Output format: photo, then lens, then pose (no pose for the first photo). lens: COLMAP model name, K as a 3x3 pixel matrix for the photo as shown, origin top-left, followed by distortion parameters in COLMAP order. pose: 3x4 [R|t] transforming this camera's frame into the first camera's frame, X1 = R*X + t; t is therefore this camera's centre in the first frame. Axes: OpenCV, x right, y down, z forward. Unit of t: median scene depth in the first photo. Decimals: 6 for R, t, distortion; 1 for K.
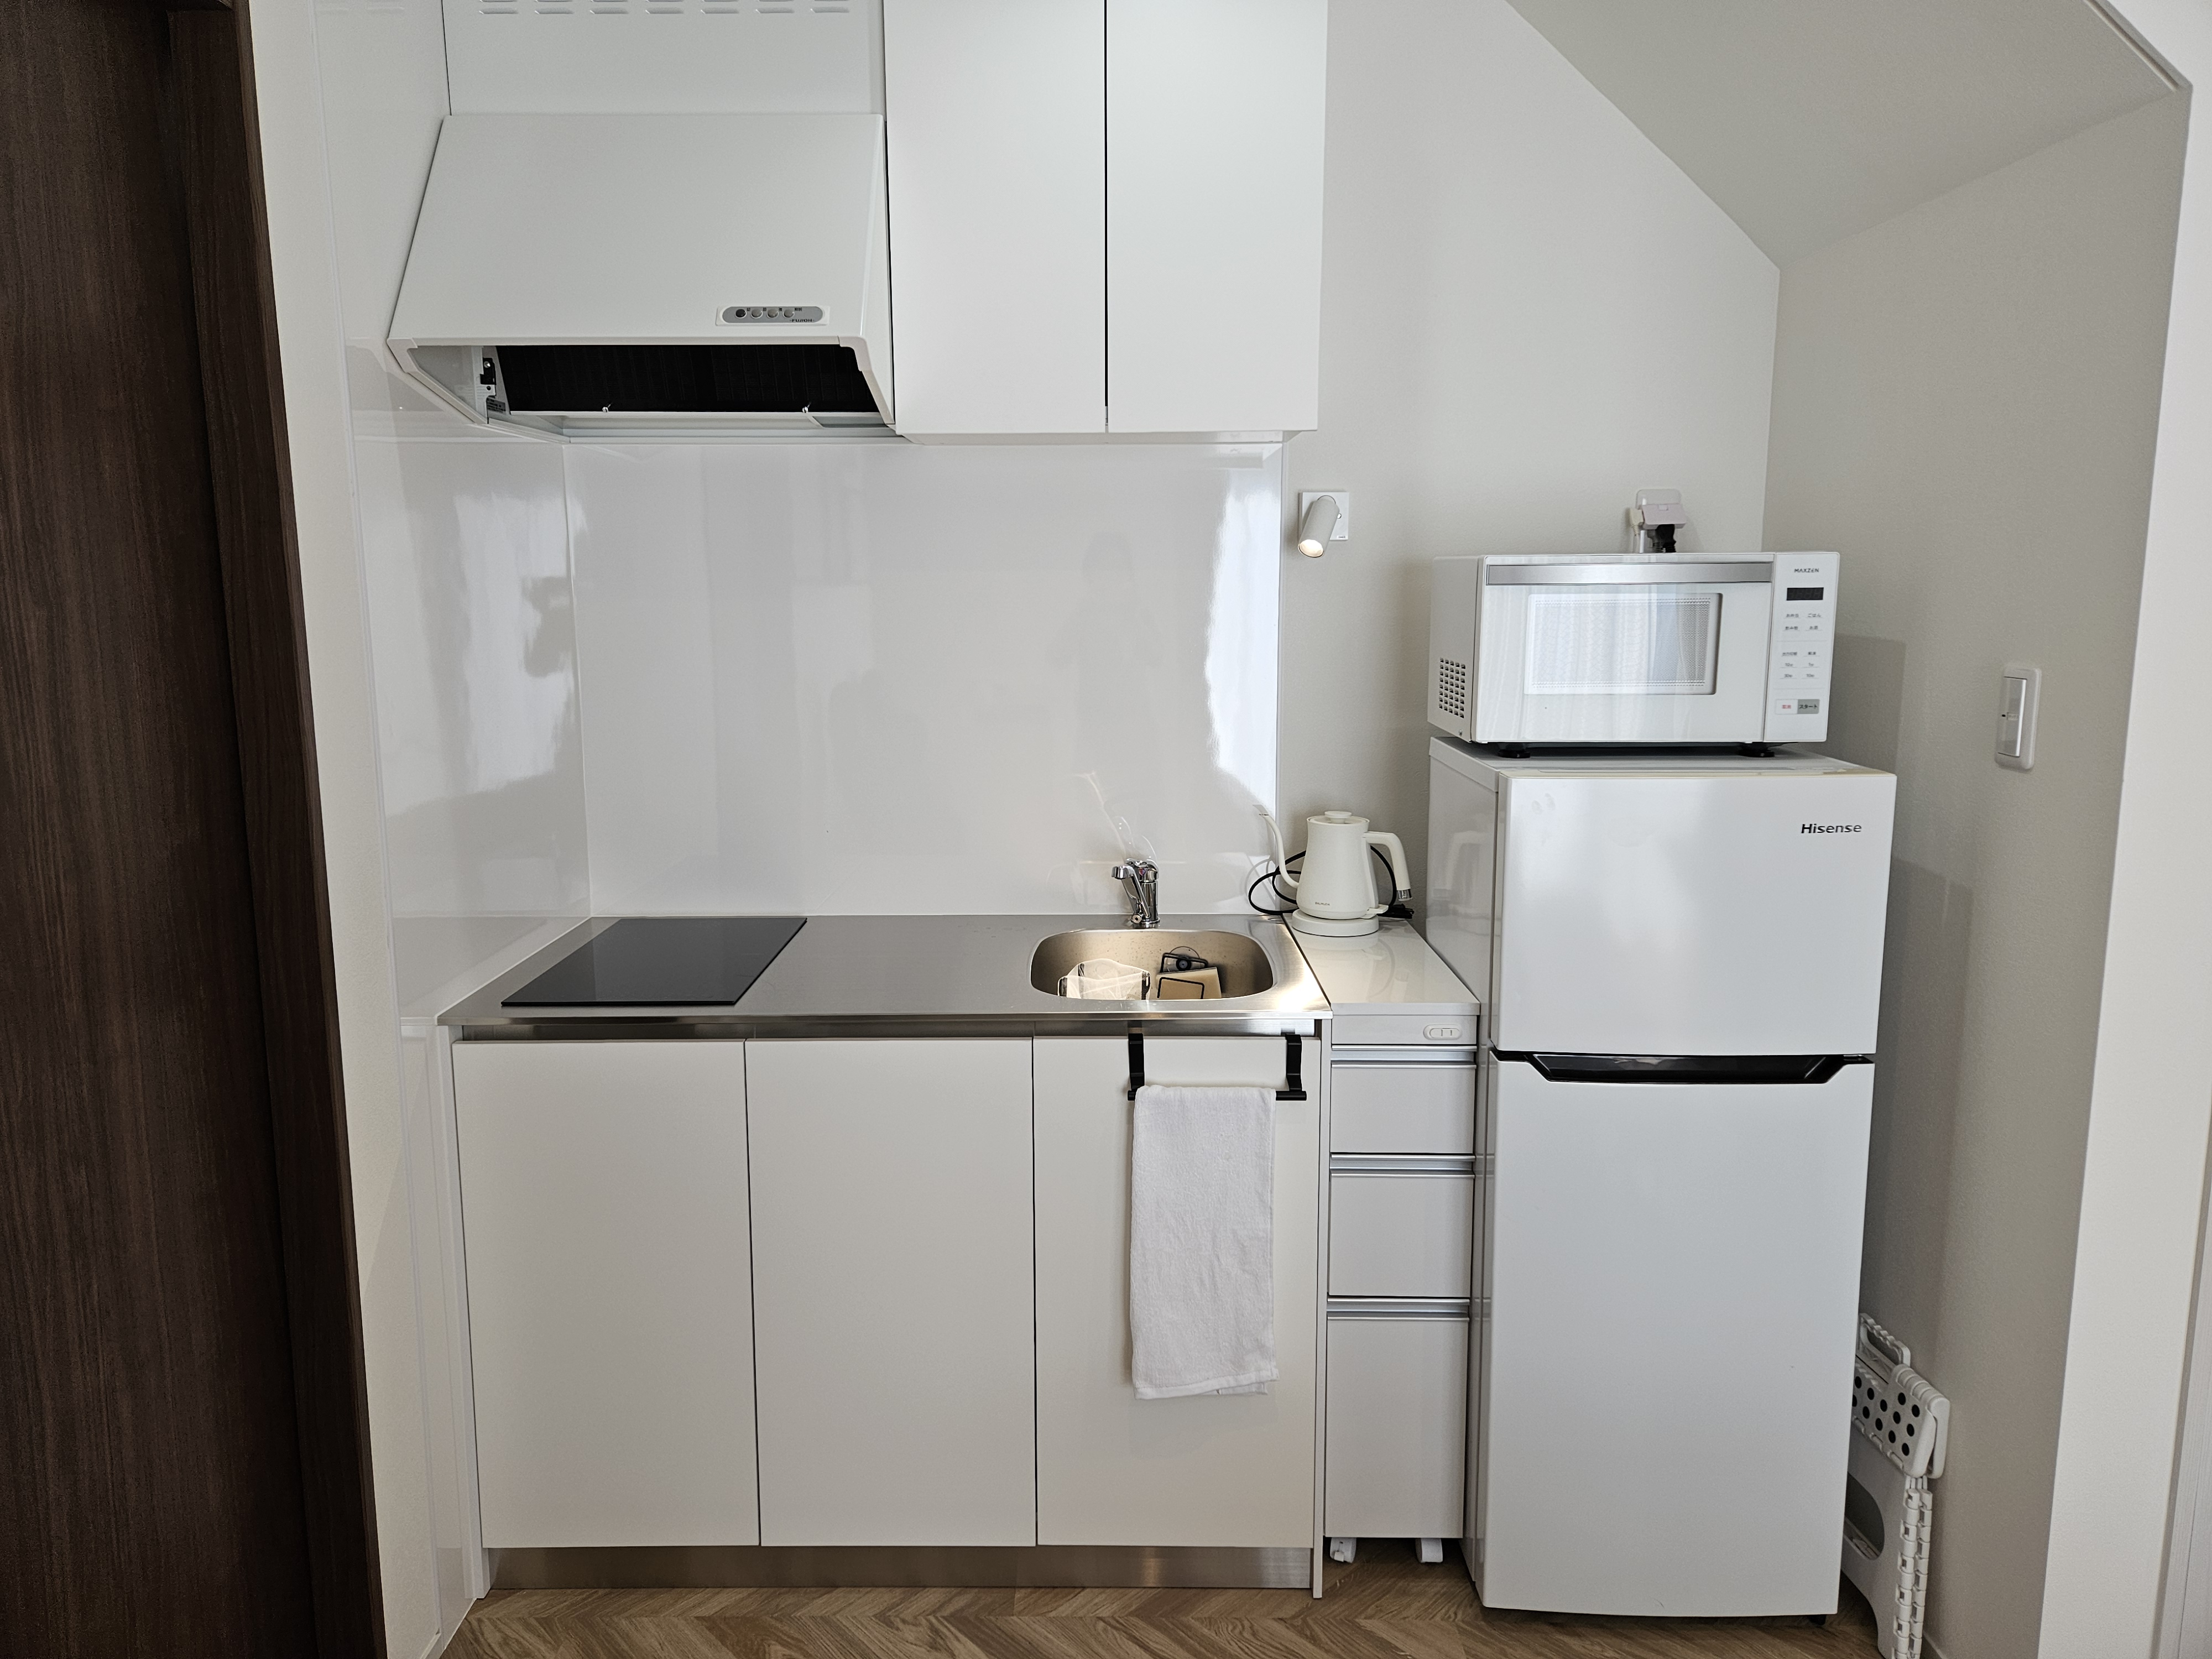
lens RADIAL K [[1500.6, 0, 1107.6], [0, 1500.6, 833.8], [0, 0, 1]] dist [0.029240, -0.006689]
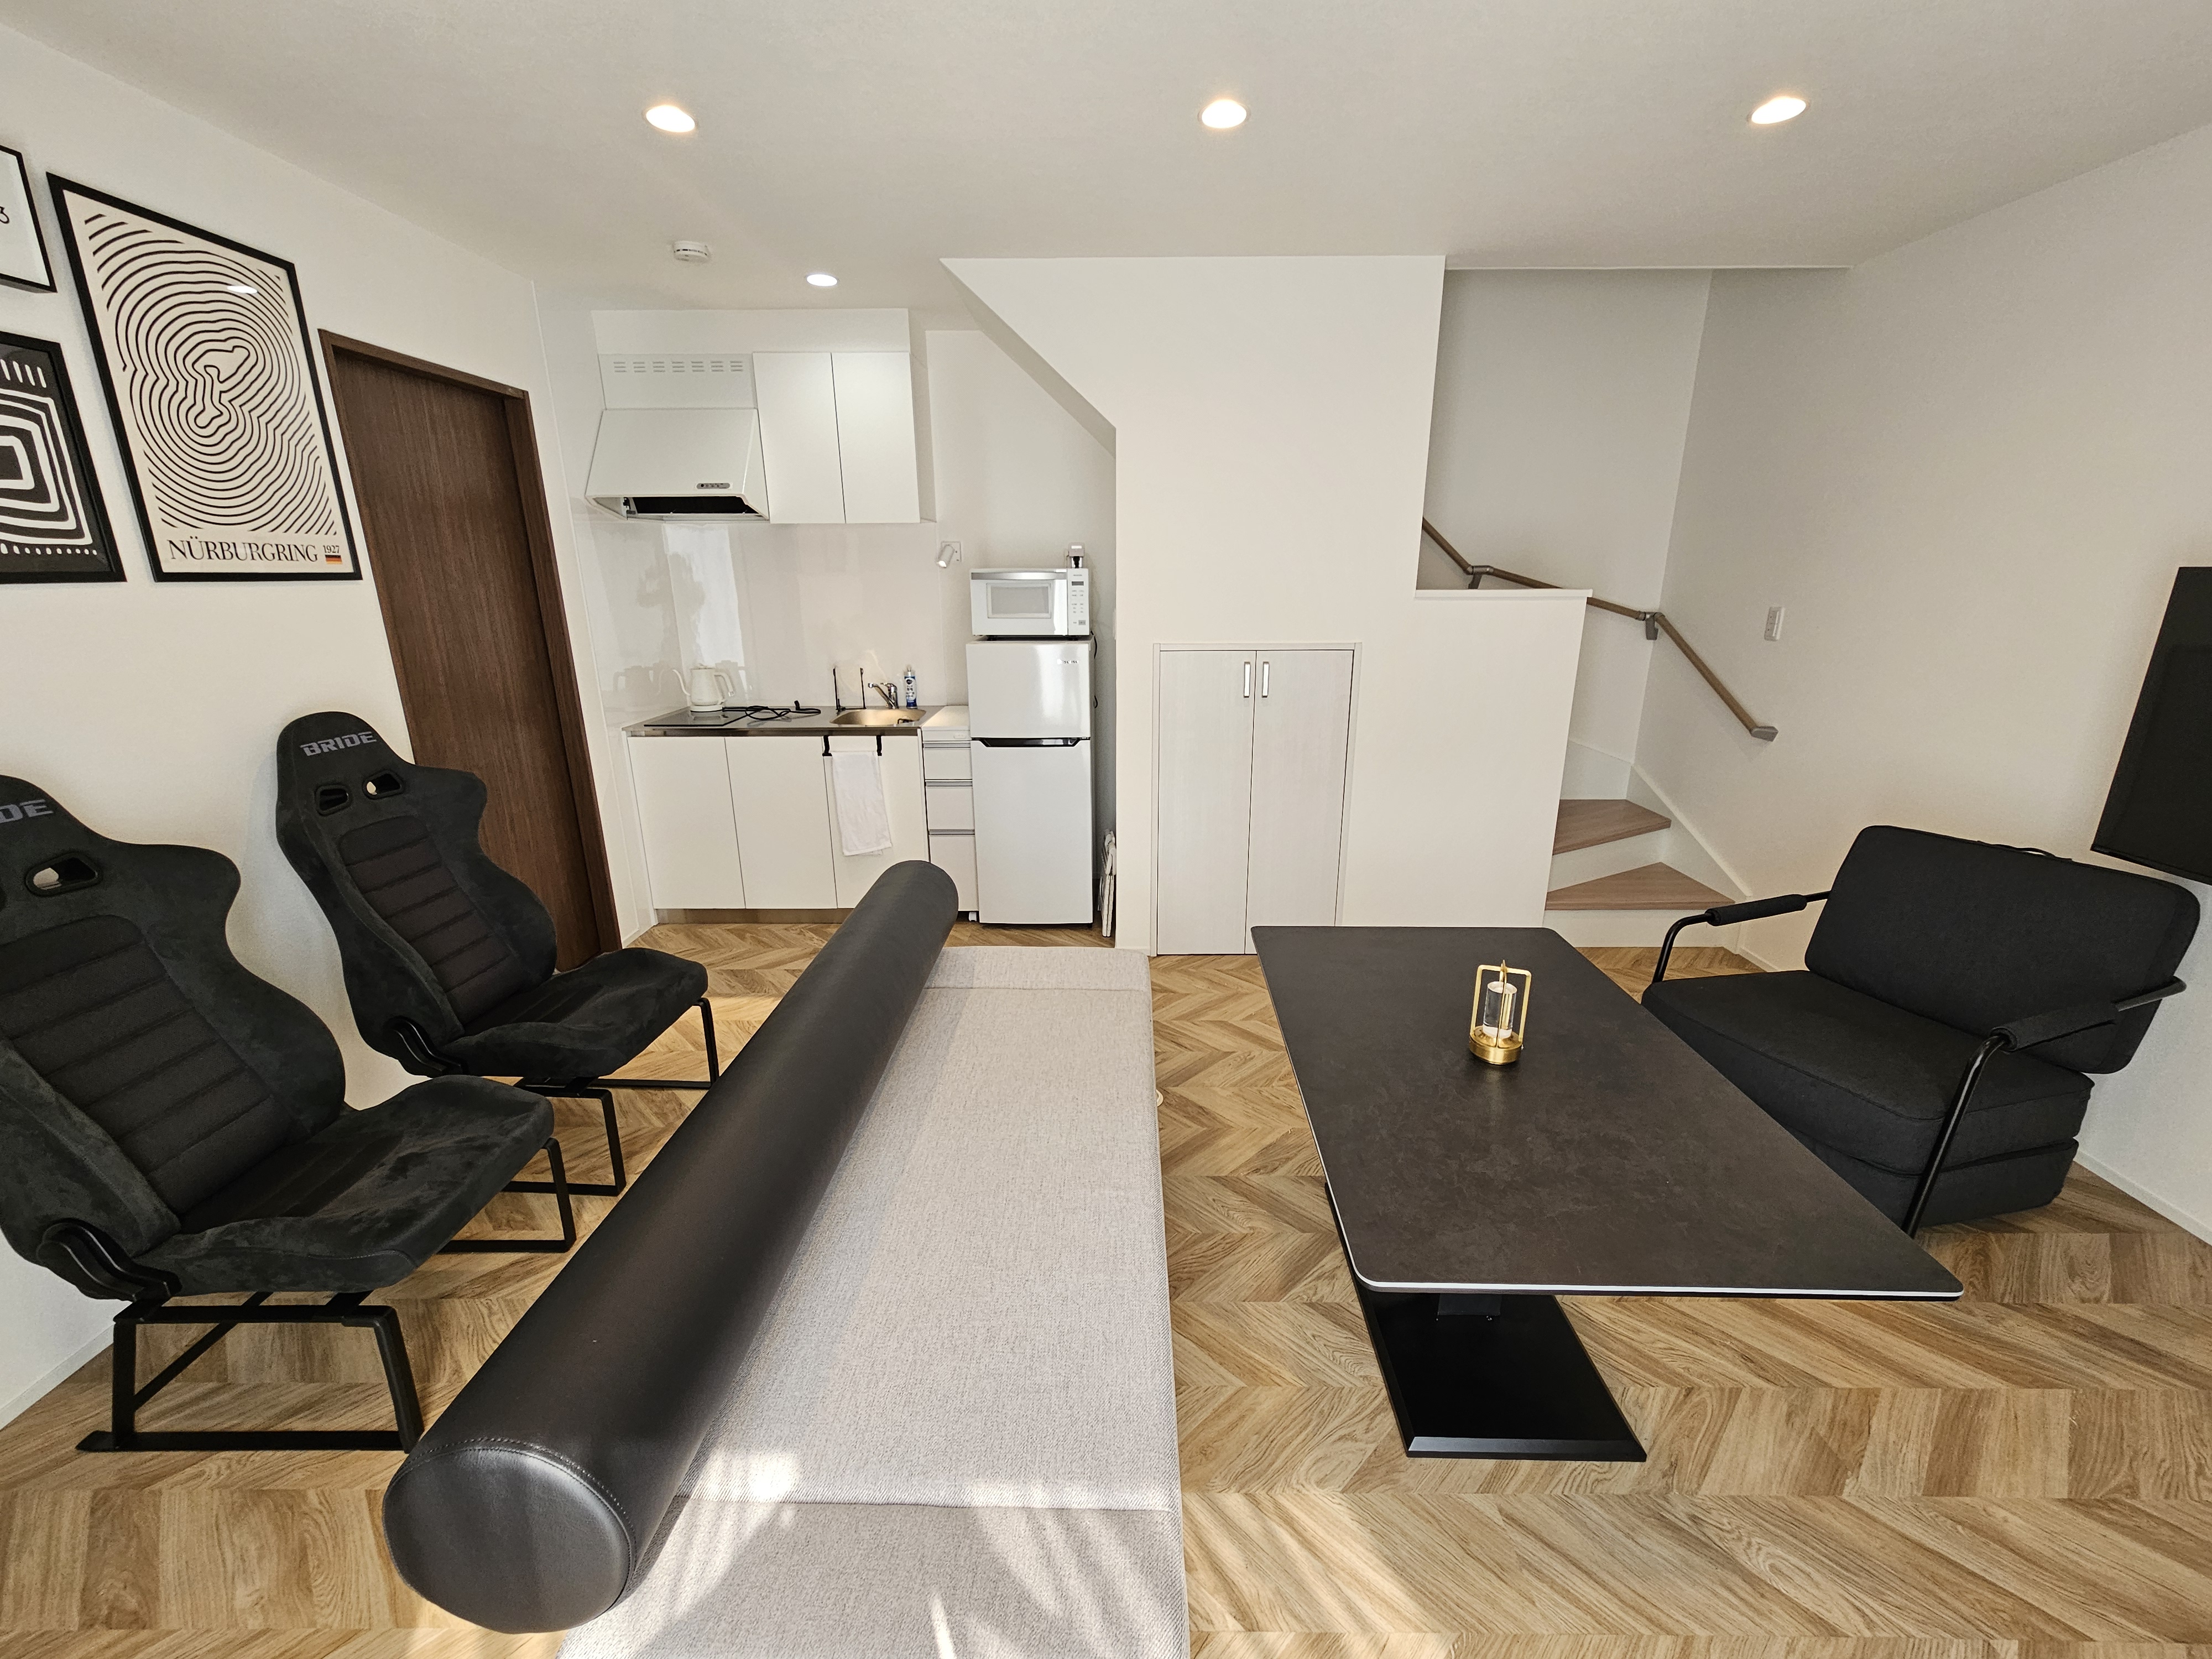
lens RADIAL K [[890.0, 0, 1106.5], [0, 890.0, 835.9], [0, 0, 1]] dist [-0.001754, -0.000314]
pose [[0.999998, 0.001455, 0.001271, 2.361372], [-0.001610, 0.991265, 0.131878, 0.467662], [-0.001068, -0.131880, 0.991265, -3.573747]]
